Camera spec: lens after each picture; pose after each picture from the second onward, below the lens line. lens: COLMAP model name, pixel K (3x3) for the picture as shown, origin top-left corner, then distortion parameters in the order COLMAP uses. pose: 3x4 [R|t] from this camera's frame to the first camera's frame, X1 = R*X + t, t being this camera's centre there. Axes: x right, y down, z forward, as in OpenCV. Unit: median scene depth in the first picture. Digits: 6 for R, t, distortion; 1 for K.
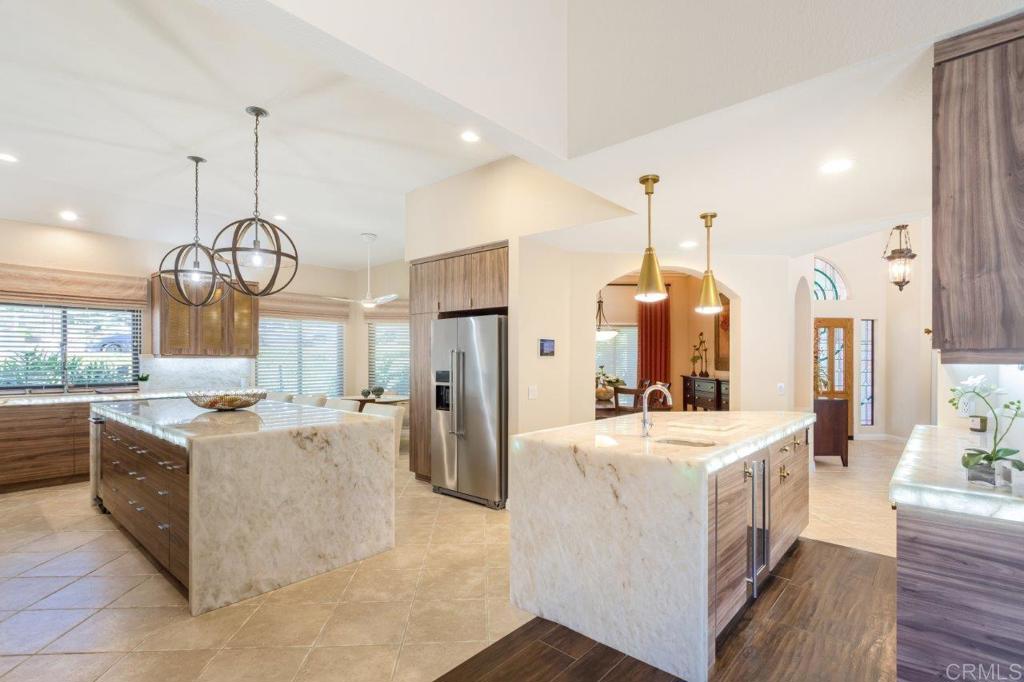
lens RADIAL K [[490.6, 0, 518.4], [0, 490.6, 357.2], [0, 0, 1]] dist [0.001335, -0.000308]
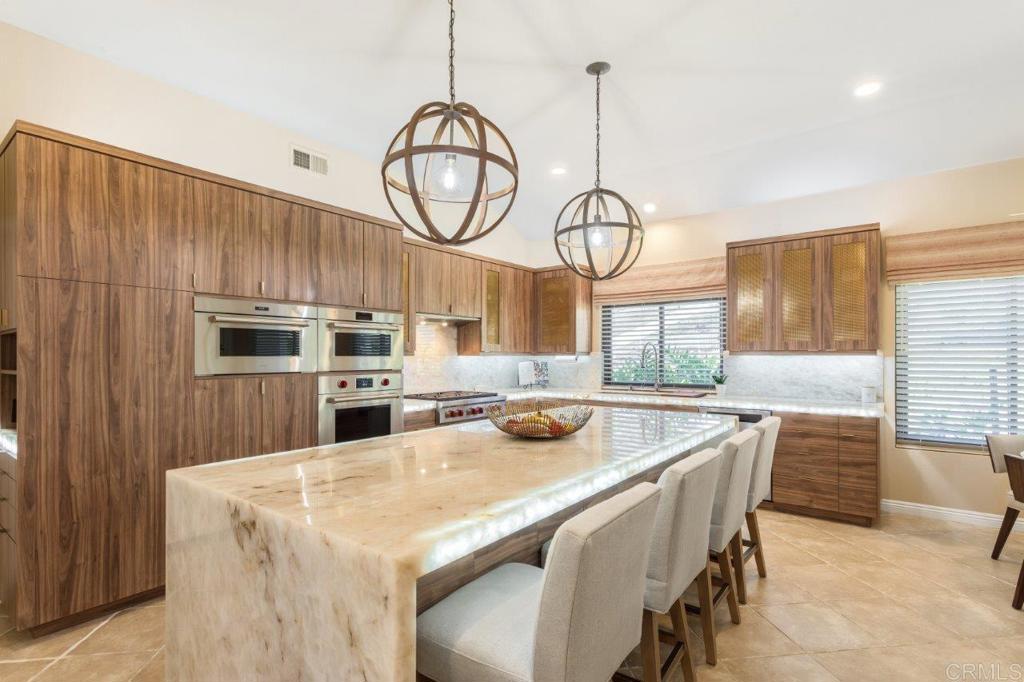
lens RADIAL K [[490.6, 0, 511.5], [0, 490.6, 354.5], [0, 0, 1]] dist [0.001335, -0.000308]
pose [[0.058956, -0.007012, -0.998236, 0.027476], [0.004628, 0.999967, -0.006751, 0.005109], [0.998250, -0.004222, 0.058986, 0.788970]]
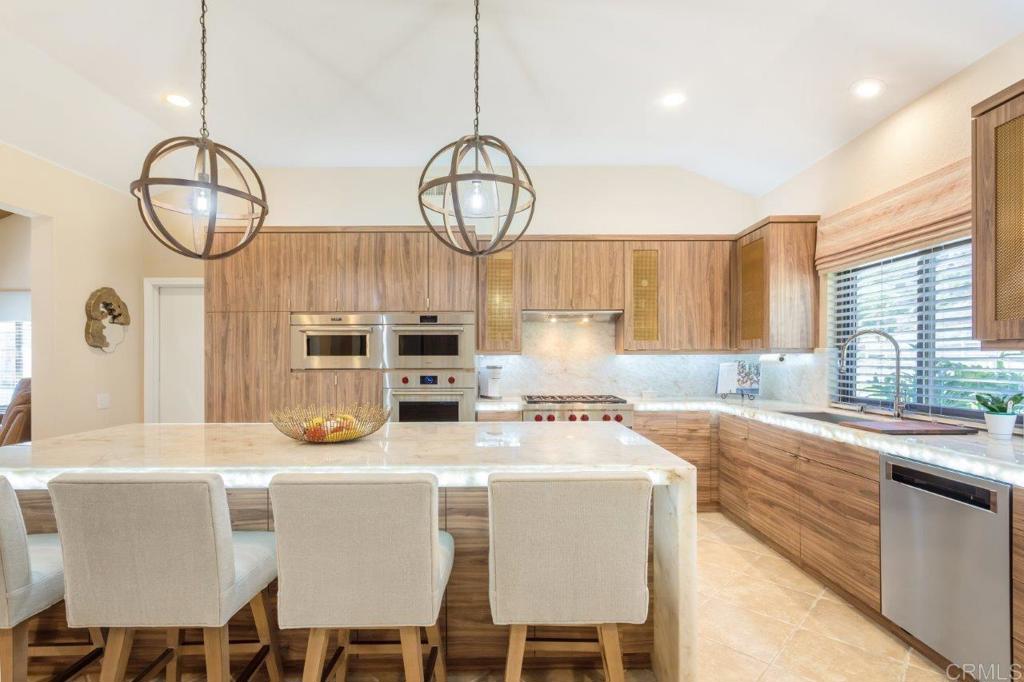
lens RADIAL K [[490.6, 0, 507.0], [0, 490.6, 359.6], [0, 0, 1]] dist [0.001335, -0.000308]
pose [[-0.755333, 0.000348, -0.655342, -0.311407], [0.002674, 0.999993, -0.002552, 0.011109], [0.655336, -0.003680, -0.755328, 1.344466]]
